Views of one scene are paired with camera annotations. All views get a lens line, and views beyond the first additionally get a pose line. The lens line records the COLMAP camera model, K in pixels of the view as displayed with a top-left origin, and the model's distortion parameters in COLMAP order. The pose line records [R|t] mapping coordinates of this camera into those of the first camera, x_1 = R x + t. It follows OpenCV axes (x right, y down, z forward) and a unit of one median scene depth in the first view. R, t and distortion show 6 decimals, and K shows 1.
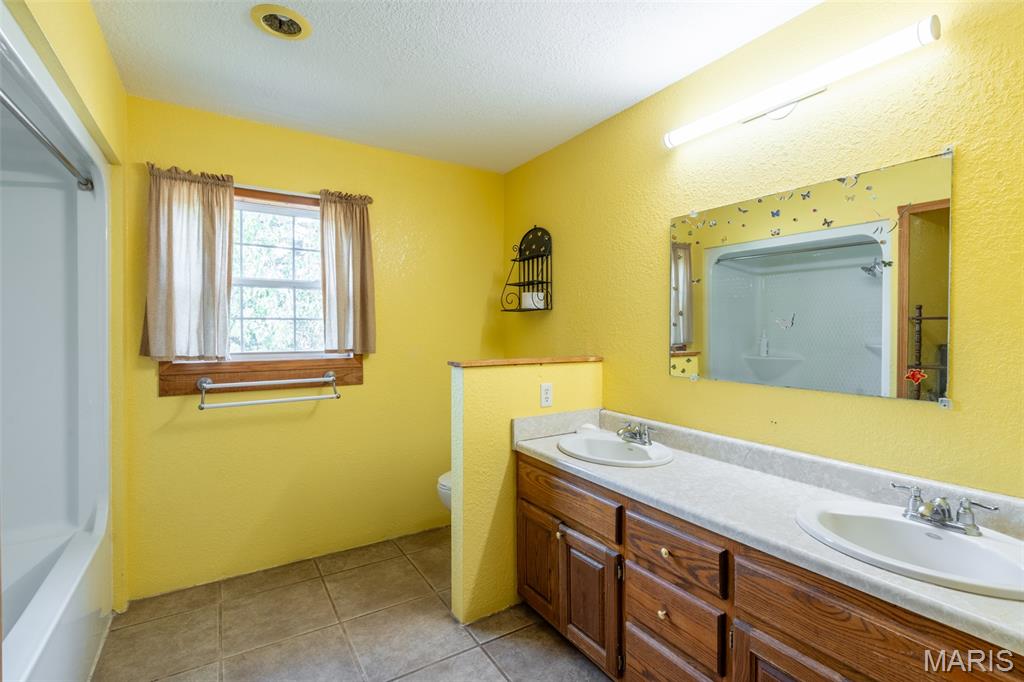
lens RADIAL K [[473.9, 0, 514.1], [0, 473.9, 335.3], [0, 0, 1]] dist [-0.002620, 0.001480]
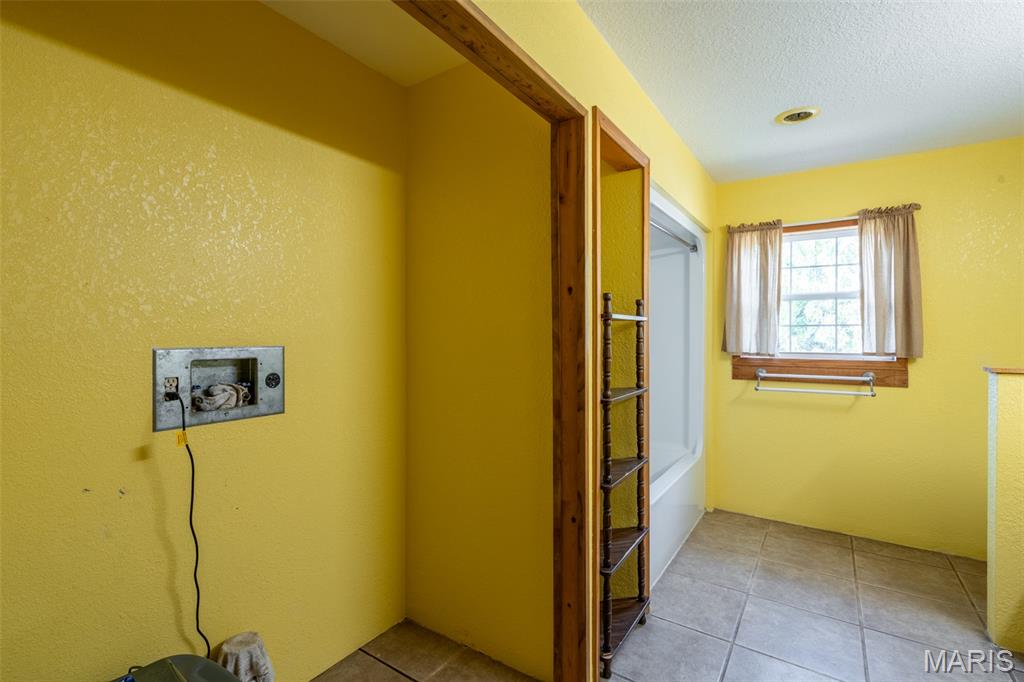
lens RADIAL K [[473.9, 0, 511.5], [0, 473.9, 336.4], [0, 0, 1]] dist [-0.002620, 0.001480]
pose [[0.420283, 0.007075, -0.907366, 0.300647], [-0.008461, 0.999957, 0.003878, -0.004825], [0.907354, 0.006047, 0.420325, -0.251210]]
